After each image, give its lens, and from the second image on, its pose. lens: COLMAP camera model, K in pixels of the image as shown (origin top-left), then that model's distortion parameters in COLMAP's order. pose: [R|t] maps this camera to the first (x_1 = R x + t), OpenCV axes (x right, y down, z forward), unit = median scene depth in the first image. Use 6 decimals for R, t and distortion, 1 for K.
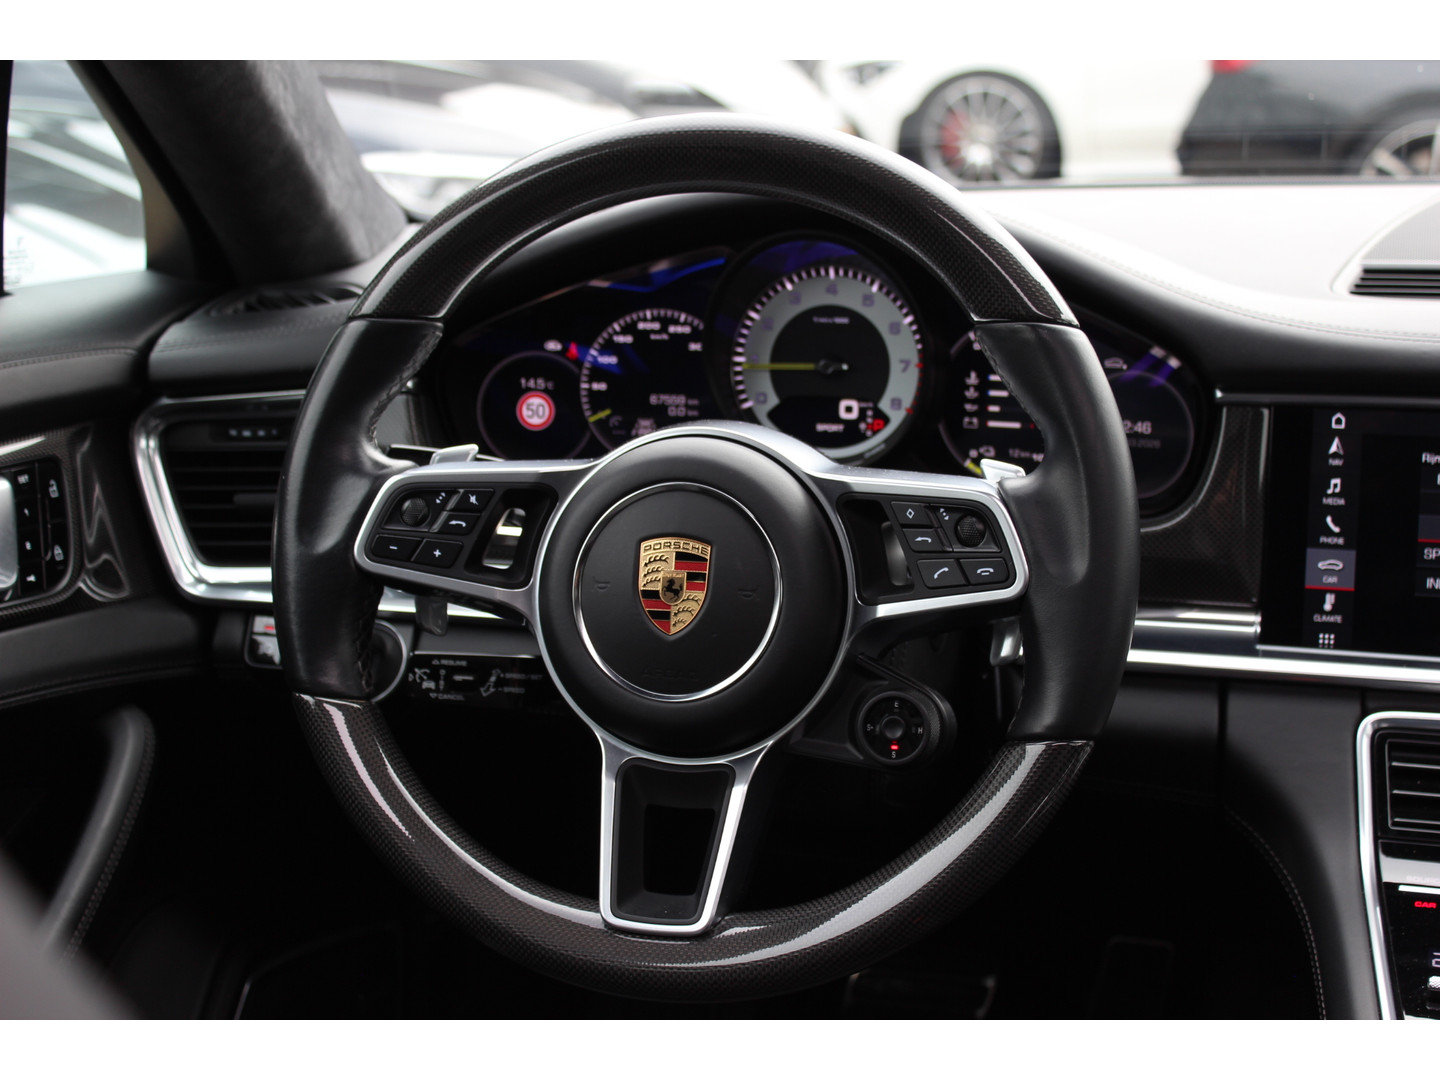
lens RADIAL K [[2192.3, 0, 720.0], [0, 2192.3, 540.0], [0, 0, 1]] dist [-0.090050, 0.036812]
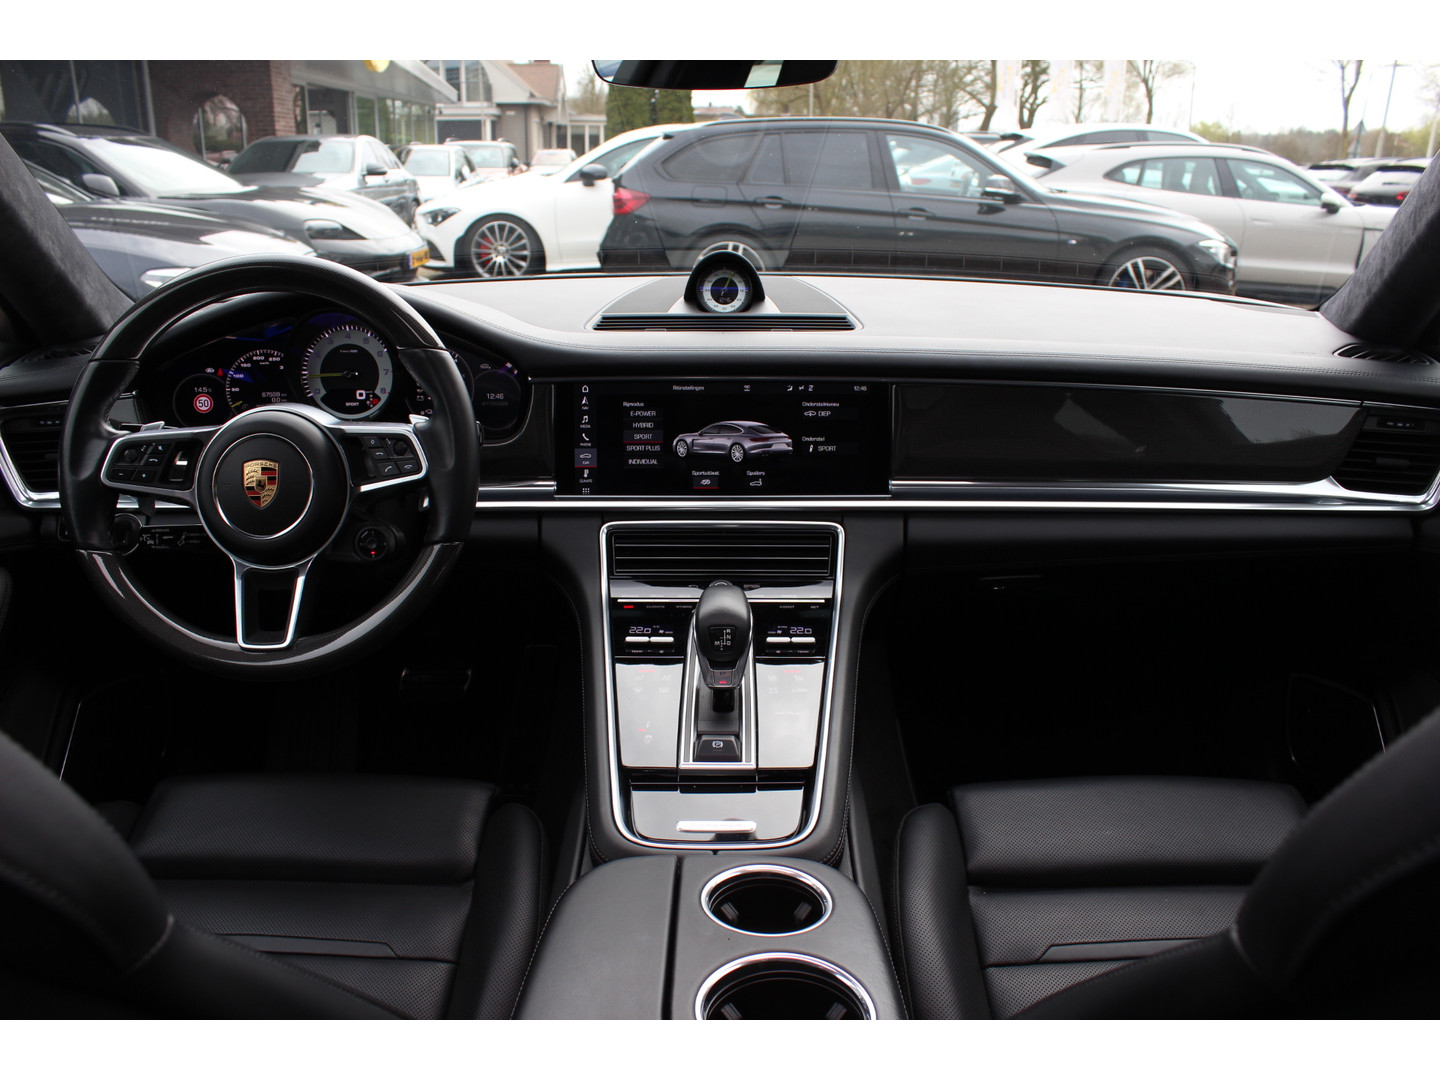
lens RADIAL K [[1158.5, 0, 735.9], [0, 1158.5, 542.7], [0, 0, 1]] dist [-0.173650, 0.118442]
pose [[0.953586, -0.073905, 0.291910, 0.081040], [0.053348, 0.995542, 0.077777, 0.015723], [-0.296357, -0.058594, 0.953278, -0.134603]]
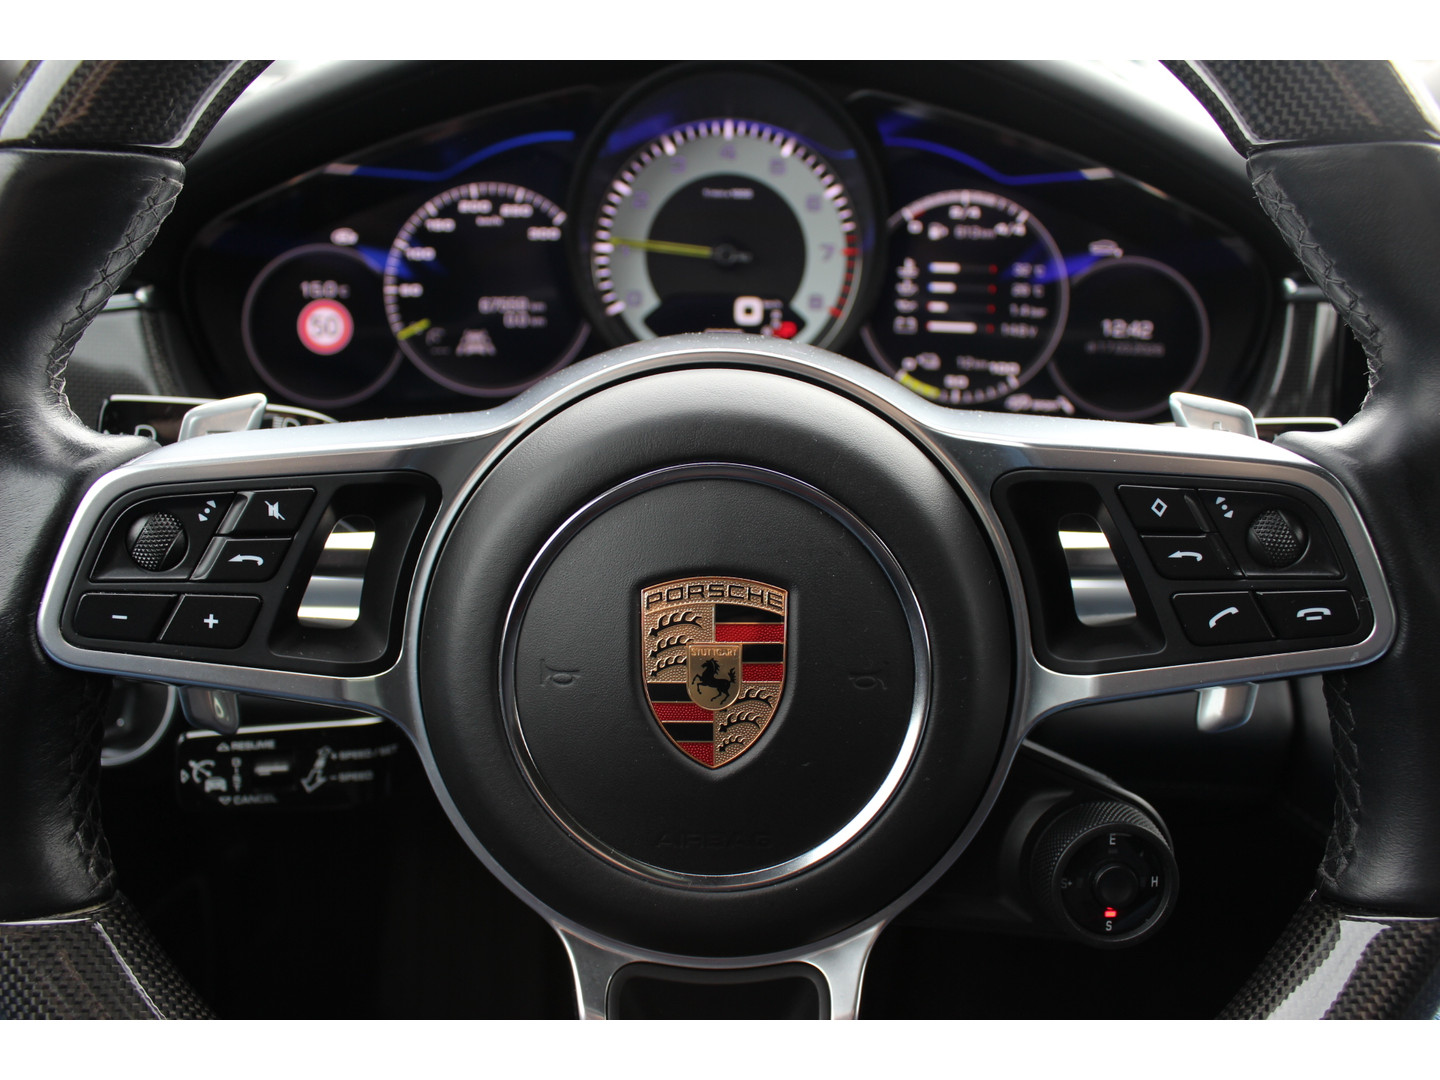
lens RADIAL K [[1199.9, 0, 720.0], [0, 1199.9, 540.0], [0, 0, 1]] dist [-0.123993, 0.014991]
pose [[0.957008, -0.076987, 0.279657, -0.083673], [0.040060, 0.989975, 0.135442, -0.041069], [-0.287280, -0.118416, 0.950499, 0.654698]]
